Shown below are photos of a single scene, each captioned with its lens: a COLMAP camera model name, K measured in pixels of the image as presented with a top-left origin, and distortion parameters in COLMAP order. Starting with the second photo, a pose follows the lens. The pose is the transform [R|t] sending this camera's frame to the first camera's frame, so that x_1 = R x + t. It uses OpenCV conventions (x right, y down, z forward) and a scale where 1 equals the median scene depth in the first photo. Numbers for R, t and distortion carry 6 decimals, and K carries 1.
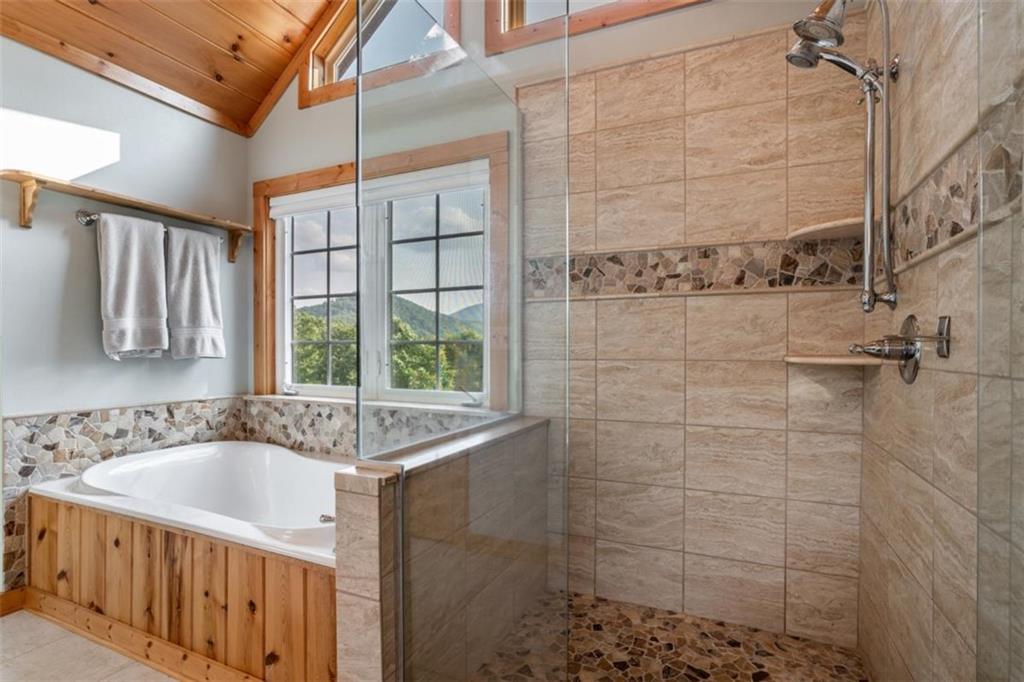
lens RADIAL K [[512.1, 0, 503.9], [0, 512.1, 349.1], [0, 0, 1]] dist [-0.020369, 0.006121]
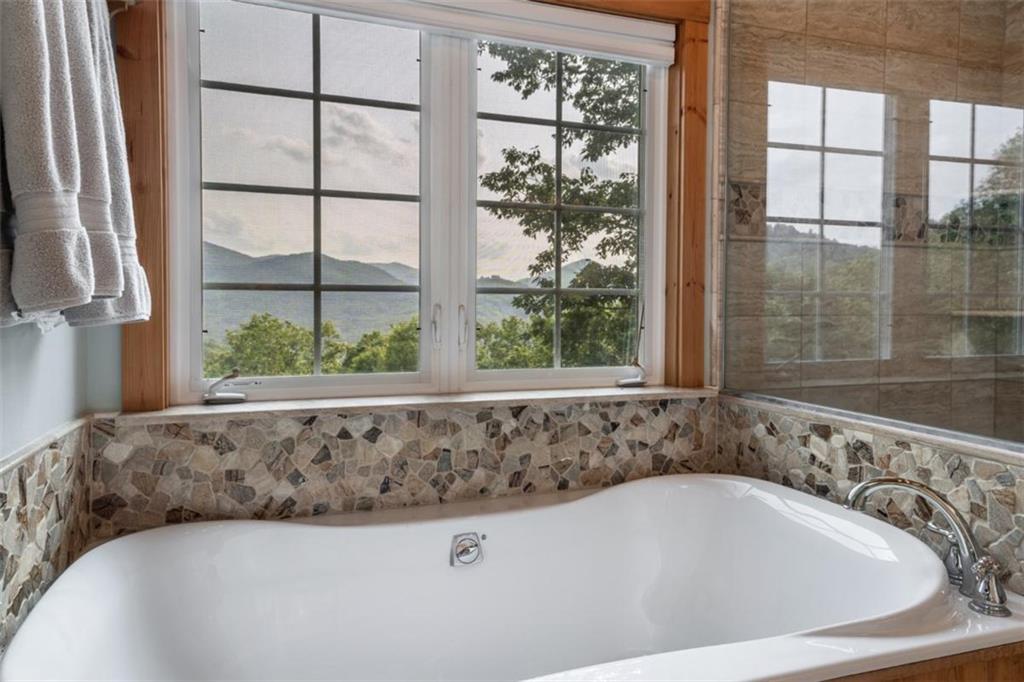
lens RADIAL K [[681.3, 0, 505.1], [0, 681.3, 318.6], [0, 0, 1]] dist [0.035945, 0.004761]
pose [[0.700706, -0.013497, 0.713323, -0.819171], [-0.001839, 0.999784, 0.020724, 0.003191], [-0.713448, -0.015834, 0.700529, 0.487655]]
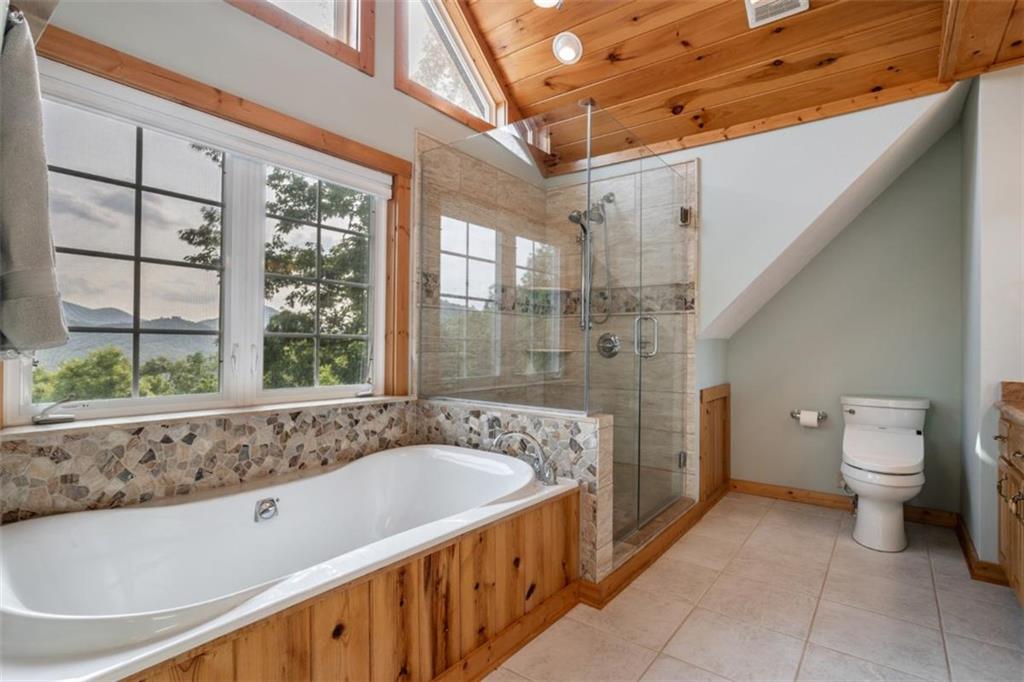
lens RADIAL K [[512.1, 0, 509.5], [0, 512.1, 343.7], [0, 0, 1]] dist [-0.020369, 0.006121]
pose [[0.207998, 0.003879, 0.978122, -1.040863], [-0.008305, 0.999963, -0.002200, 0.000740], [-0.978094, -0.007666, 0.208023, 0.483362]]
